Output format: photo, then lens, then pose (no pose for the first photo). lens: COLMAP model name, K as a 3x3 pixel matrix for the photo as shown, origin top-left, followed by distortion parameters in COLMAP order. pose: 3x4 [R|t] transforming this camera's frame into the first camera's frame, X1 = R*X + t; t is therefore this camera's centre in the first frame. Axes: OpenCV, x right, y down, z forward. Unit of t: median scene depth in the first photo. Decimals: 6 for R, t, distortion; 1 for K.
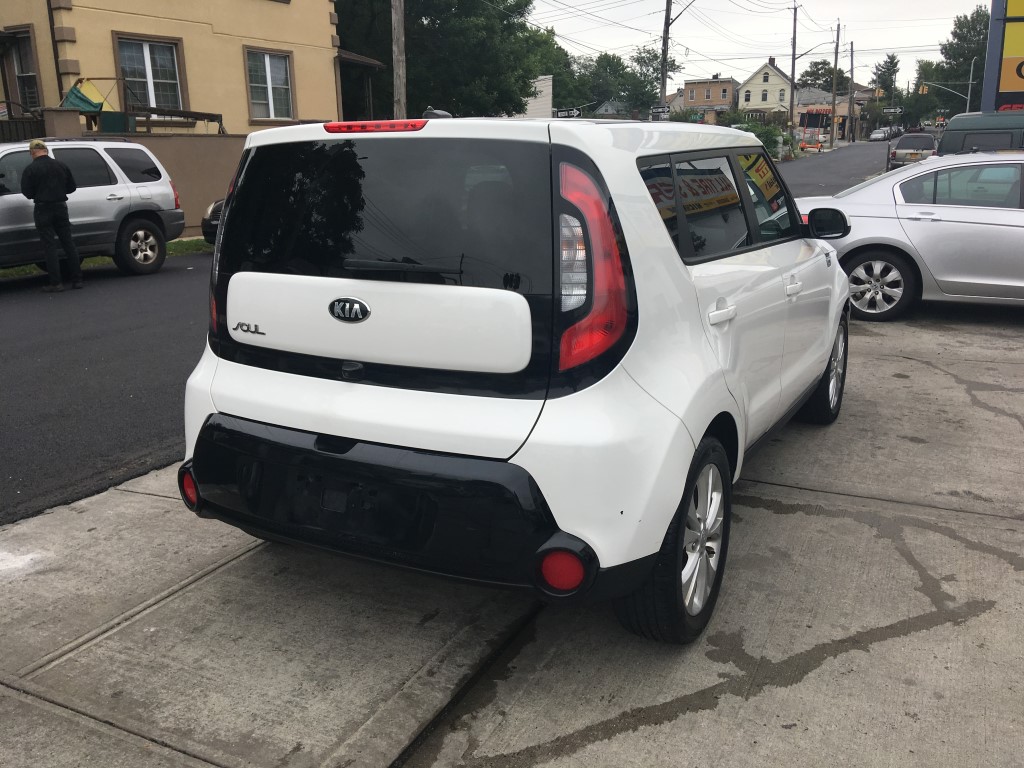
lens RADIAL K [[864.2, 0, 507.0], [0, 864.2, 384.5], [0, 0, 1]] dist [0.112409, -0.173868]
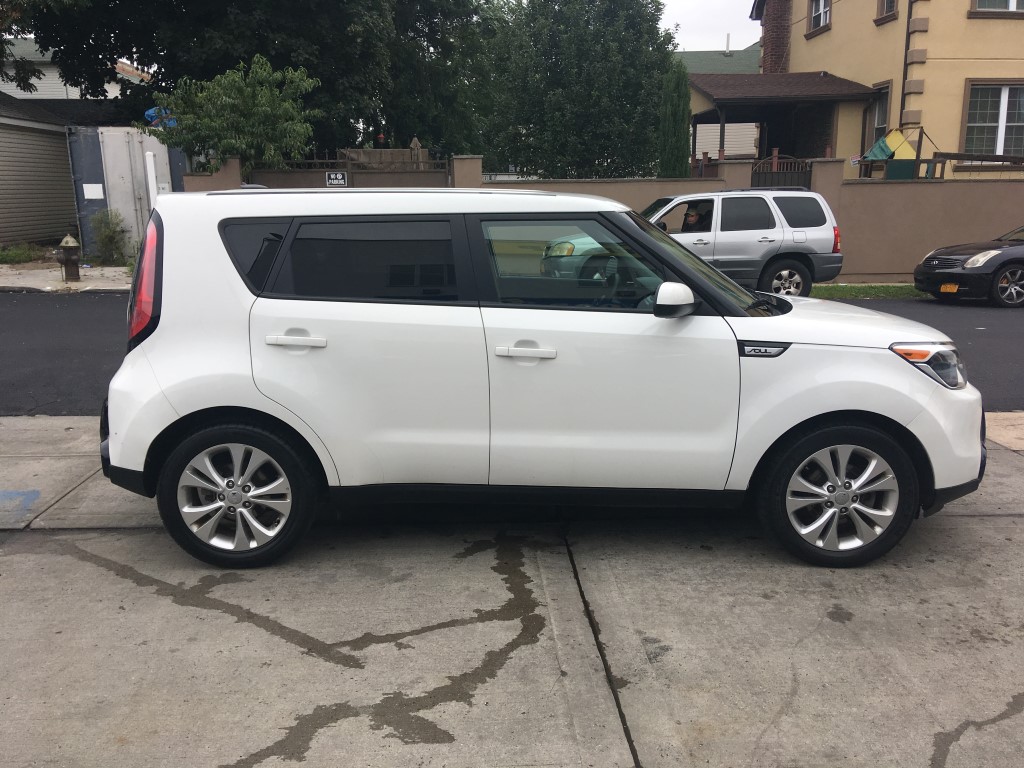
lens RADIAL K [[864.2, 0, 509.2], [0, 864.2, 380.4], [0, 0, 1]] dist [0.112409, -0.173868]
pose [[0.490078, 0.186650, -0.851460, 1.234924], [-0.227451, 0.970348, 0.081797, -0.164463], [0.841480, 0.153579, 0.518000, 0.499533]]
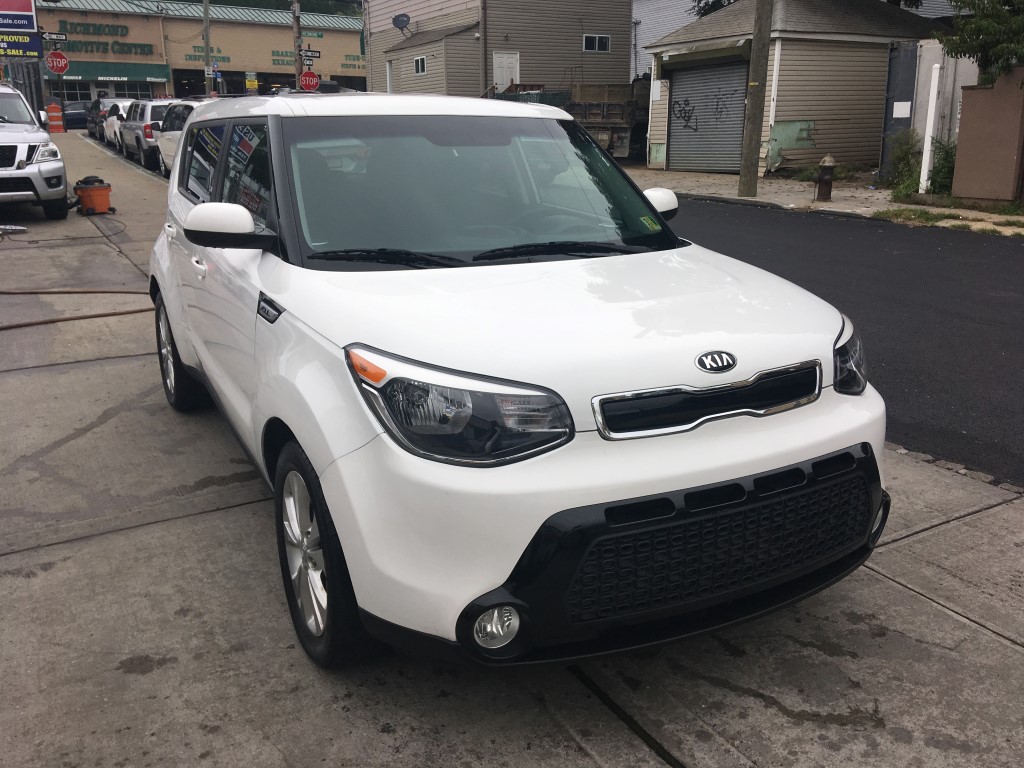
lens RADIAL K [[864.2, 0, 512.1], [0, 864.2, 382.4], [0, 0, 1]] dist [0.112409, -0.173868]
pose [[-0.539598, 0.249170, -0.804206, 0.994183], [-0.211112, 0.884642, 0.415741, -0.491090], [0.815025, 0.394111, -0.424748, 1.825968]]
